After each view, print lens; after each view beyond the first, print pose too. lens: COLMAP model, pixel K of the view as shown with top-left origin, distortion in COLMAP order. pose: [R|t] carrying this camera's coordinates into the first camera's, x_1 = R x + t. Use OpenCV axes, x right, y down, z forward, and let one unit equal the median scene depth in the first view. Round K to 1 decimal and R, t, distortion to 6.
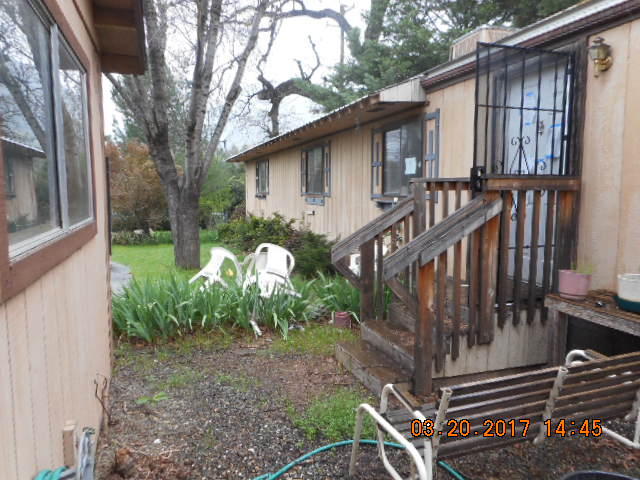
lens RADIAL K [[473.9, 0, 320.0], [0, 473.9, 240.0], [0, 0, 1]] dist [-0.027176, -0.002139]
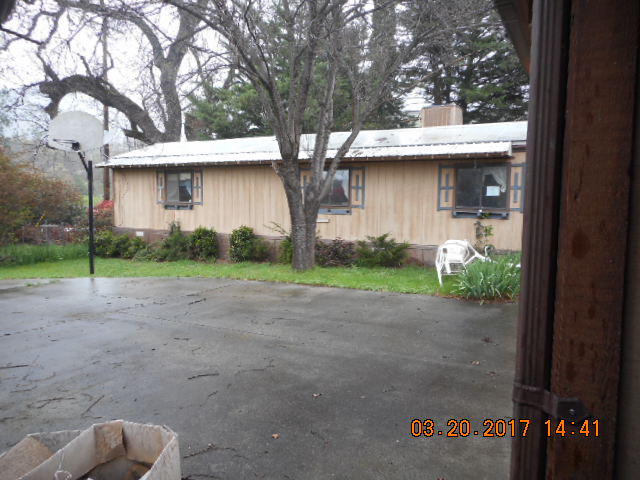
lens RADIAL K [[473.9, 0, 320.0], [0, 473.9, 240.0], [0, 0, 1]] dist [-0.027176, -0.002139]
pose [[0.722562, -0.035013, 0.690419, -0.357325], [0.050882, 0.998701, -0.002604, -0.002463], [-0.689431, 0.037012, 0.723405, 0.051402]]
